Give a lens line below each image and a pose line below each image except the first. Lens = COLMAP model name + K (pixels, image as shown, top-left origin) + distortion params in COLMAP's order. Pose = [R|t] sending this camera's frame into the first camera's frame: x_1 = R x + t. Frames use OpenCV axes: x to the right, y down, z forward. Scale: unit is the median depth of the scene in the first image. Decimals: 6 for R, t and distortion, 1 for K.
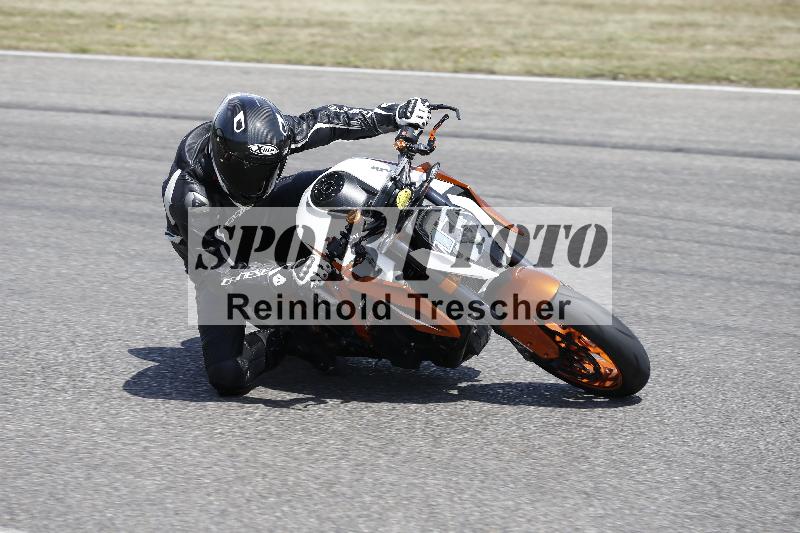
lens RADIAL K [[4157.5, 0, 401.7], [0, 4157.5, 255.1], [0, 0, 1]] dist [0.526611, 0.000000]
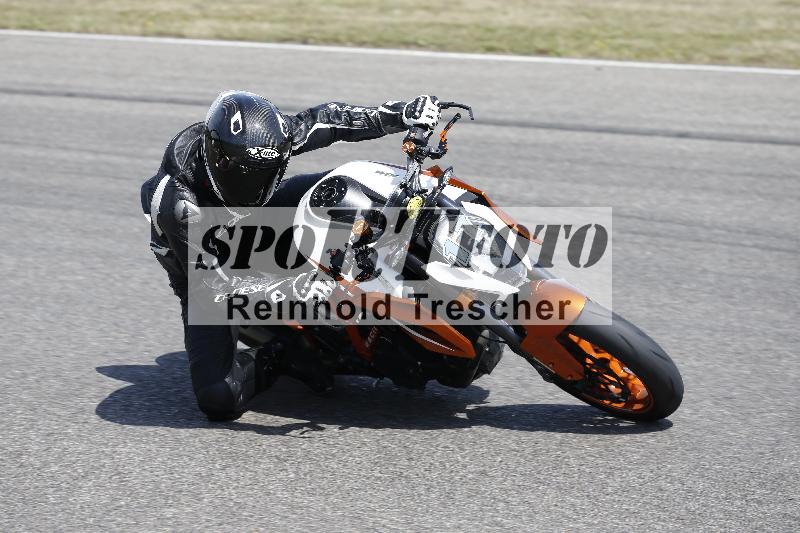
lens RADIAL K [[4157.5, 0, 403.2], [0, 4157.5, 270.3], [0, 0, 1]] dist [0.526611, 0.000000]
pose [[0.996931, -0.005977, 0.078060, -0.071560], [0.004999, 0.999907, 0.012711, -0.010817], [-0.078129, -0.012282, 0.996868, 0.088475]]
